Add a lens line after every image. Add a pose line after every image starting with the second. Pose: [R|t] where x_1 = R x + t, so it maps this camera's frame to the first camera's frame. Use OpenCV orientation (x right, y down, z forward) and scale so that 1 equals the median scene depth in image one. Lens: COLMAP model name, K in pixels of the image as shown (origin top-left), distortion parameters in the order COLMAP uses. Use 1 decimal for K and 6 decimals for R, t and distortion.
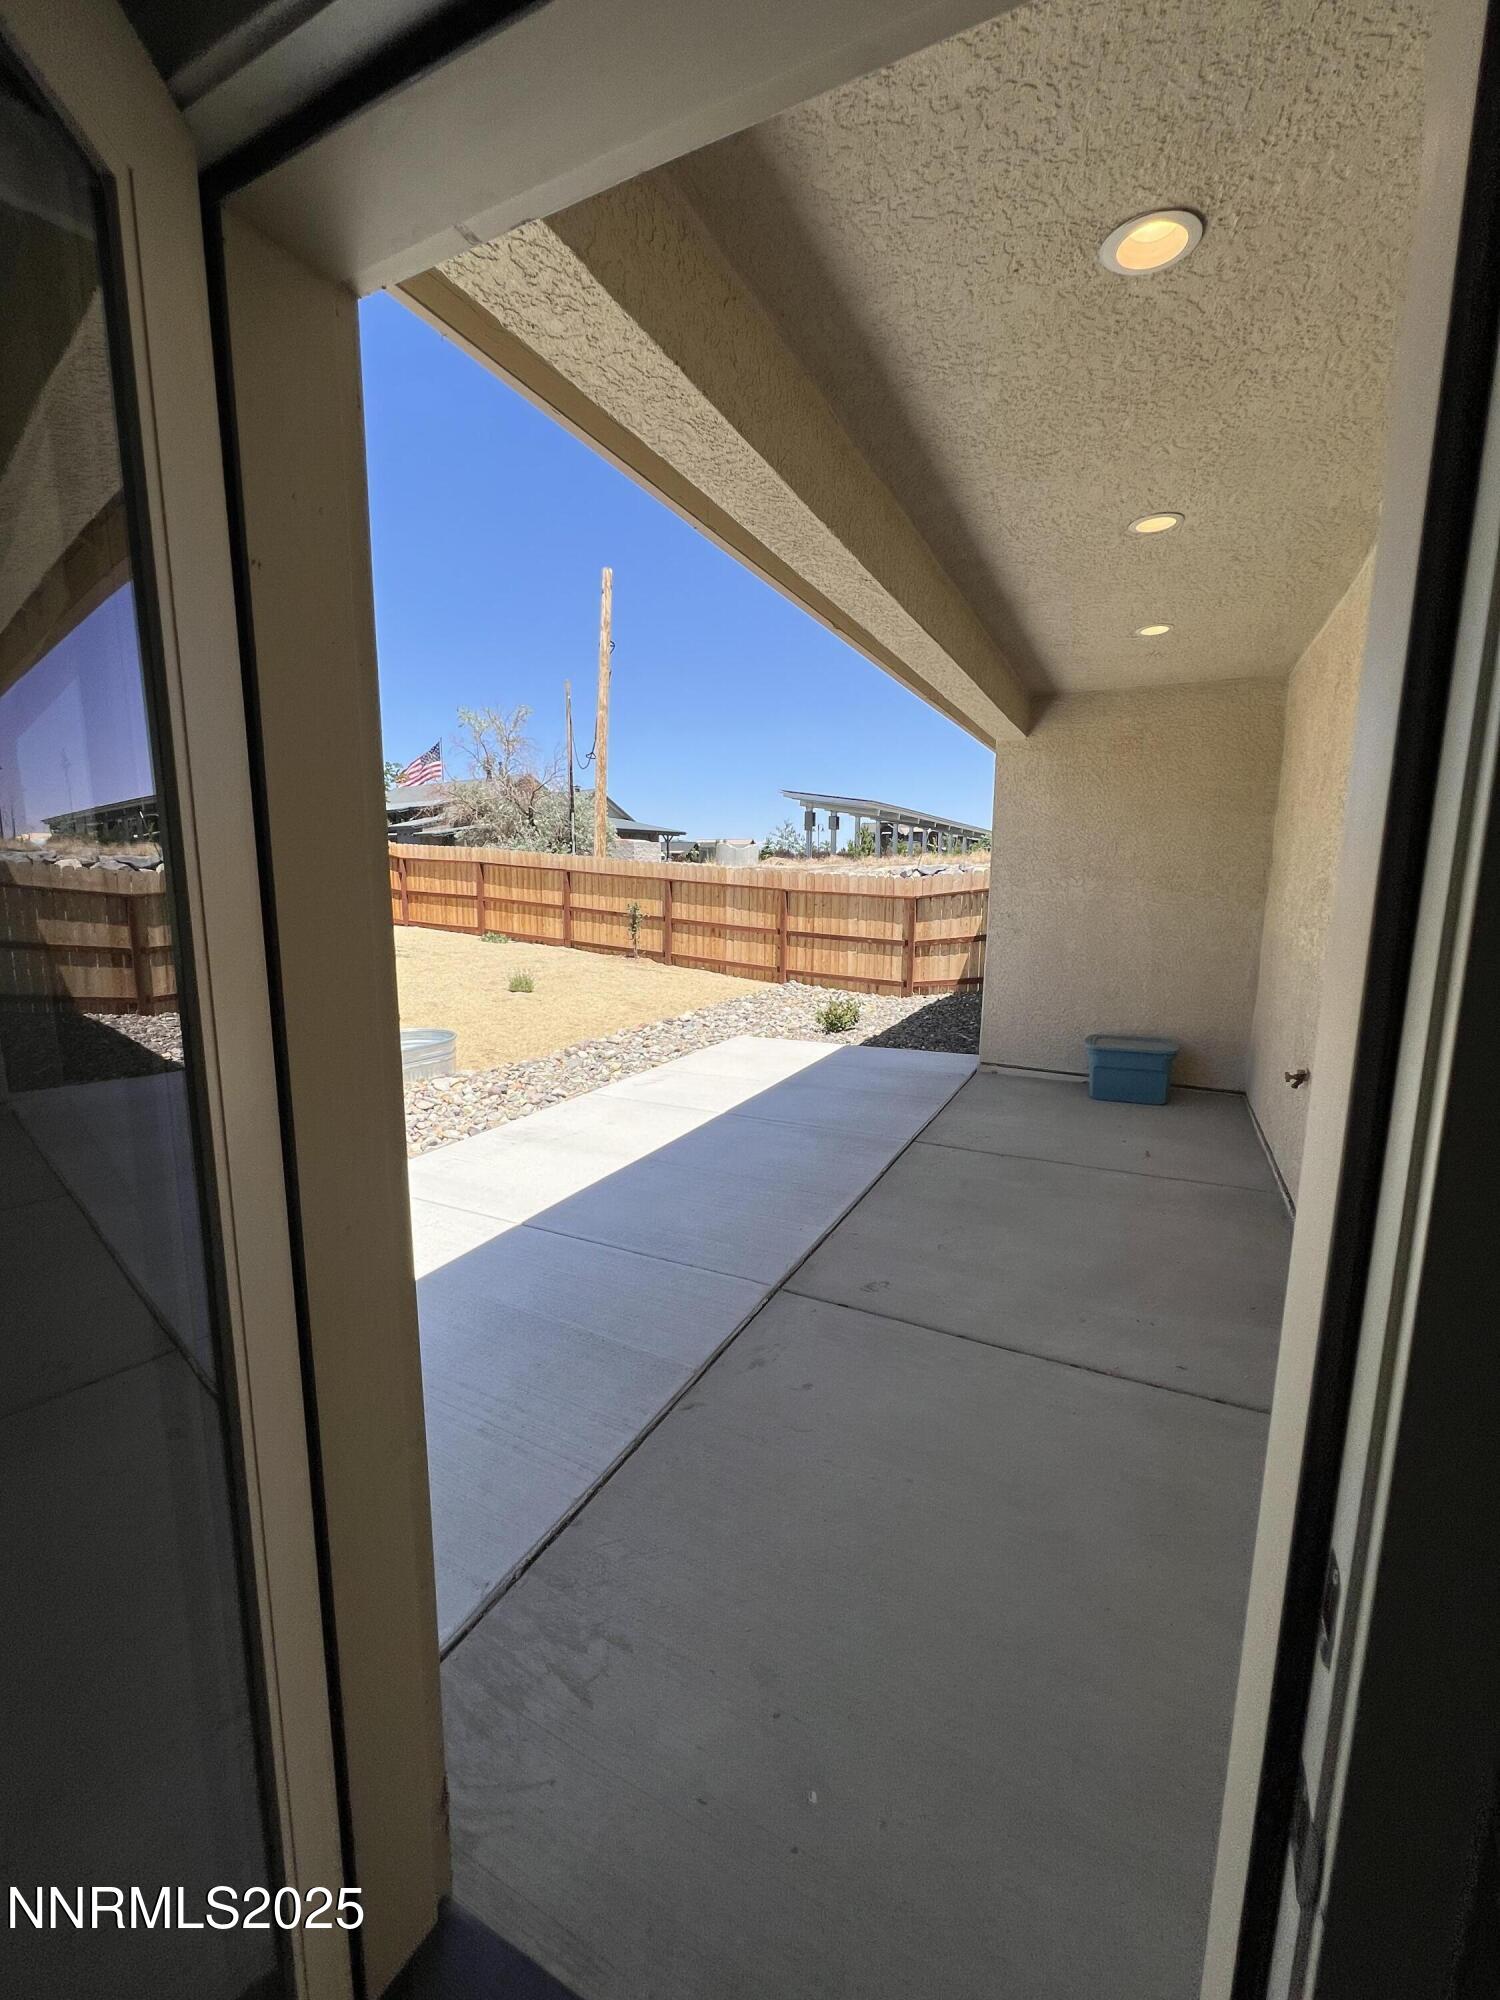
lens RADIAL K [[800.3, 0, 757.7], [0, 800.3, 998.4], [0, 0, 1]] dist [-0.004128, 0.000654]
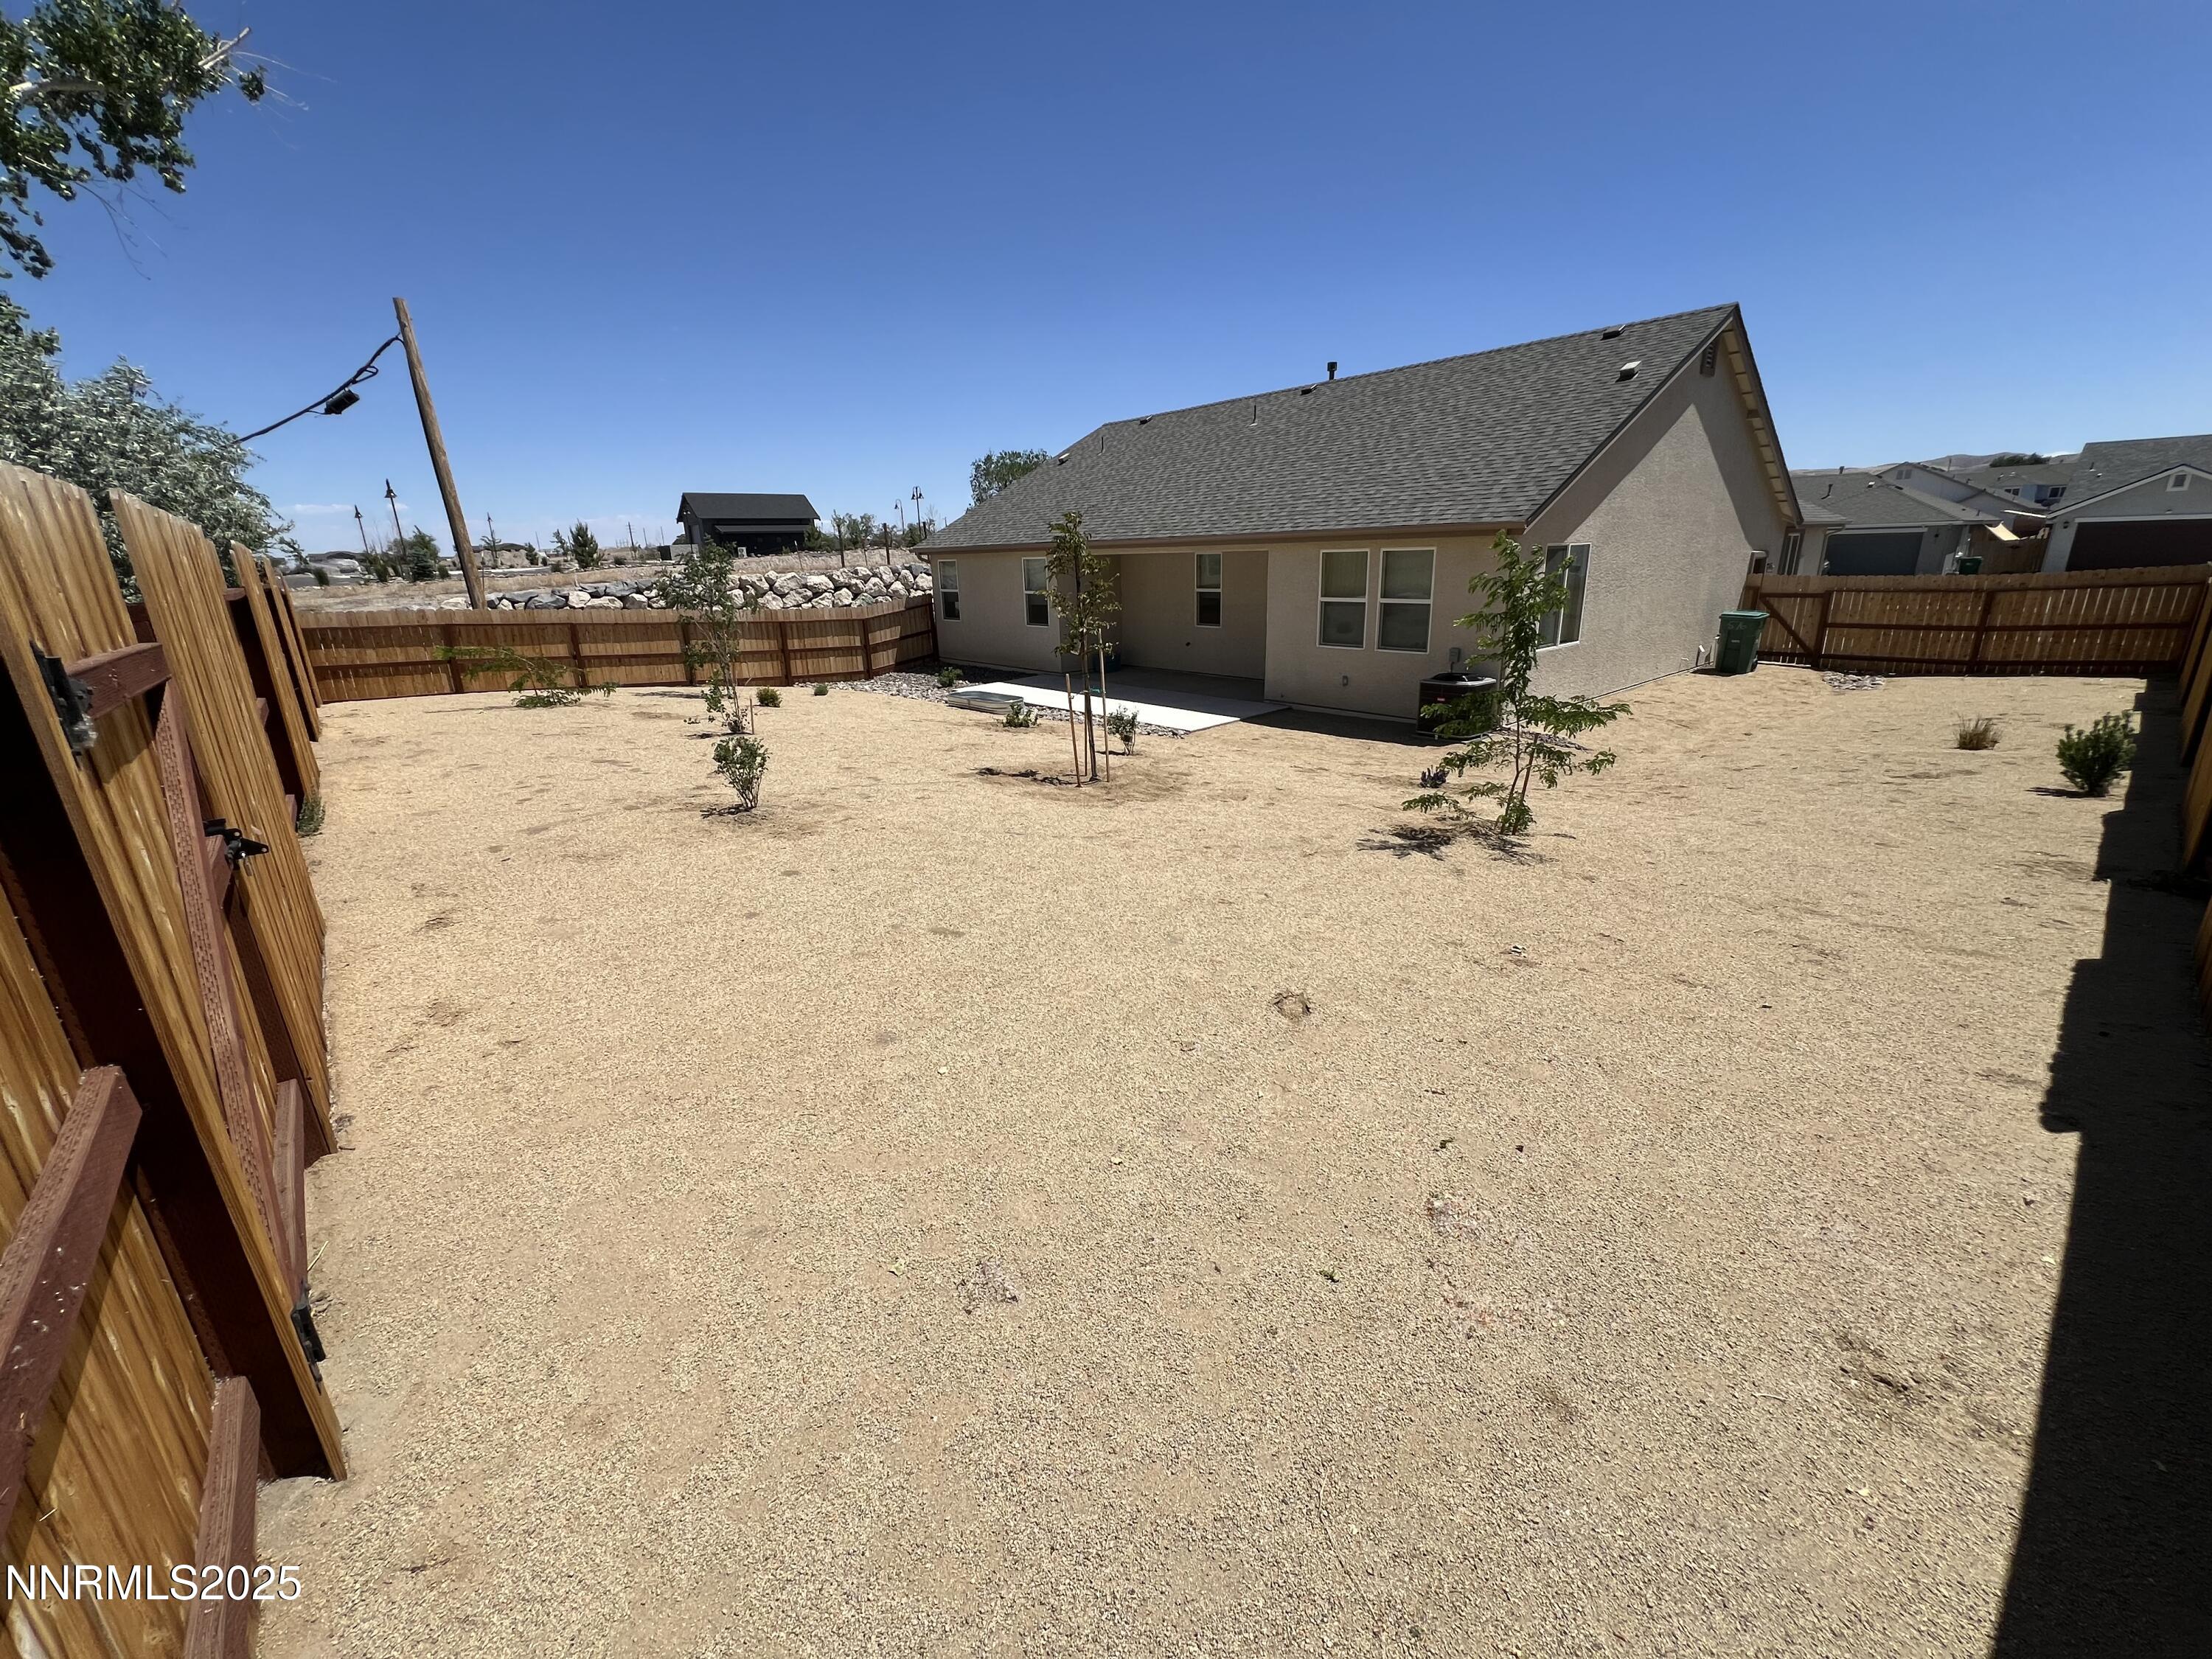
lens RADIAL K [[885.2, 0, 1101.6], [0, 885.2, 820.6], [0, 0, 1]] dist [-0.004128, 0.000654]
pose [[0.392874, -0.297893, 0.870006, -1.087998], [0.159554, 0.953810, 0.254537, -0.093401], [-0.905645, 0.038812, 0.422257, -0.176803]]
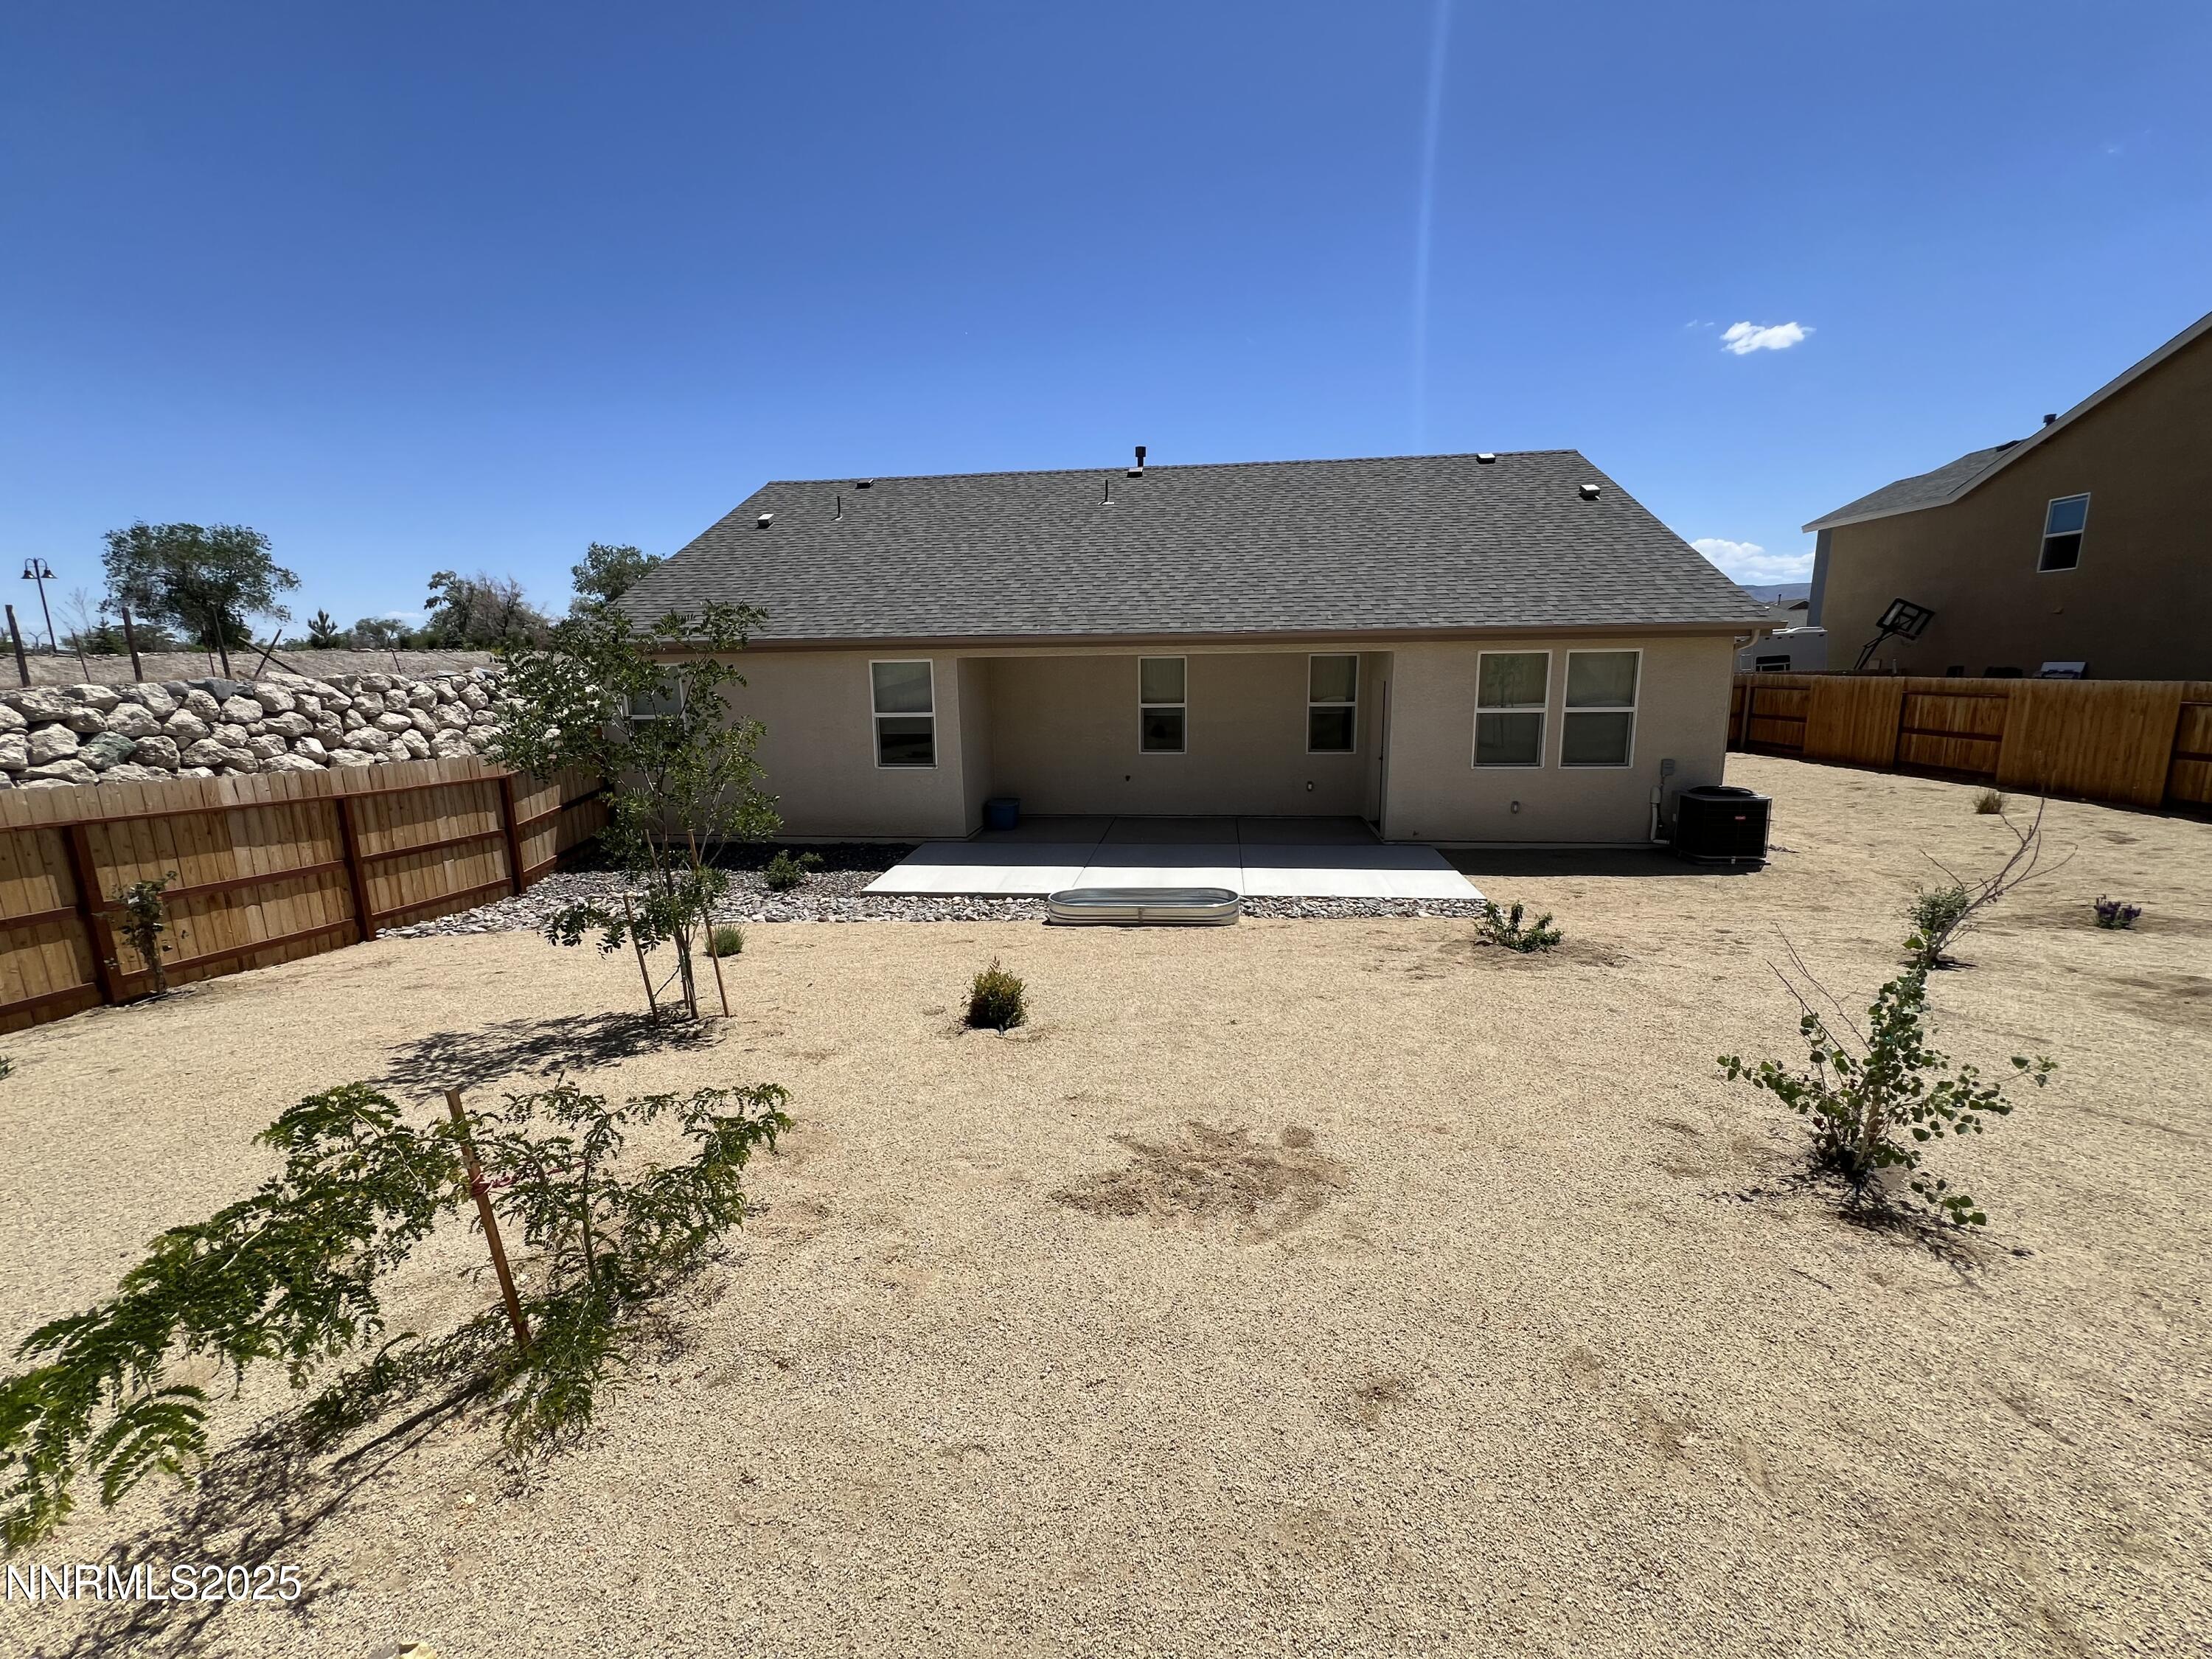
lens RADIAL K [[885.2, 0, 1101.6], [0, 885.2, 820.6], [0, 0, 1]] dist [-0.004128, 0.000654]
pose [[-0.337729, -0.184364, 0.923011, -0.702738], [0.132768, 0.961493, 0.240630, -0.177948], [-0.931832, 0.203814, -0.300247, 0.567098]]
